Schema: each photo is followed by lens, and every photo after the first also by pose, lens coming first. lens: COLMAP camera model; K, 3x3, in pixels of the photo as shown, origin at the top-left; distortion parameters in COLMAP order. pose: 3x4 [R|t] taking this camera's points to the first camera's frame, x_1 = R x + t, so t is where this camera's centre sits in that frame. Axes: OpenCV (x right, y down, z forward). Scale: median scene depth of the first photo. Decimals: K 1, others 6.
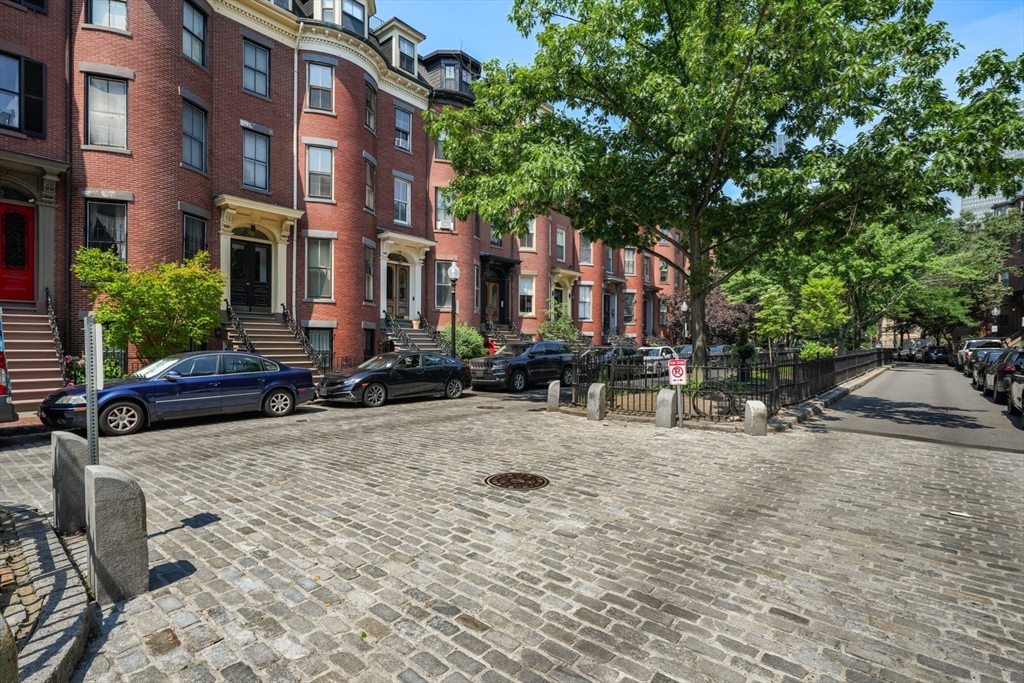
lens RADIAL K [[487.9, 0, 512.4], [0, 487.9, 344.0], [0, 0, 1]] dist [0.000901, 0.000023]
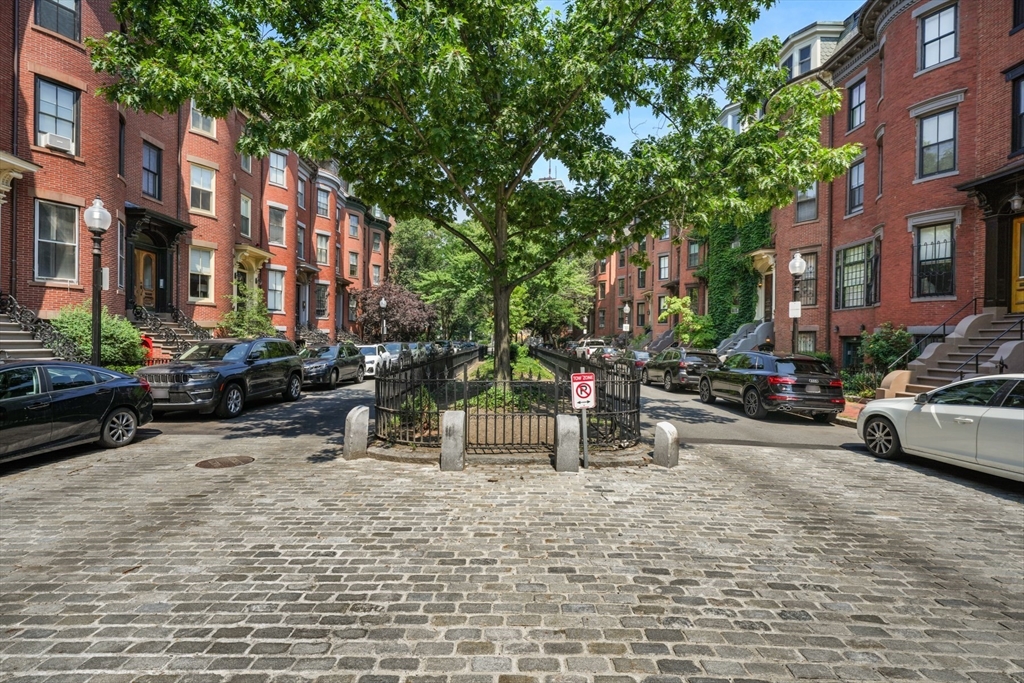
lens RADIAL K [[458.6, 0, 491.3], [0, 458.6, 345.7], [0, 0, 1]] dist [-0.003101, 0.001370]
pose [[0.781108, 0.000292, 0.624396, -0.061298], [-0.009999, 0.999877, 0.012042, -0.004943], [-0.624316, -0.015649, 0.781015, 0.187370]]
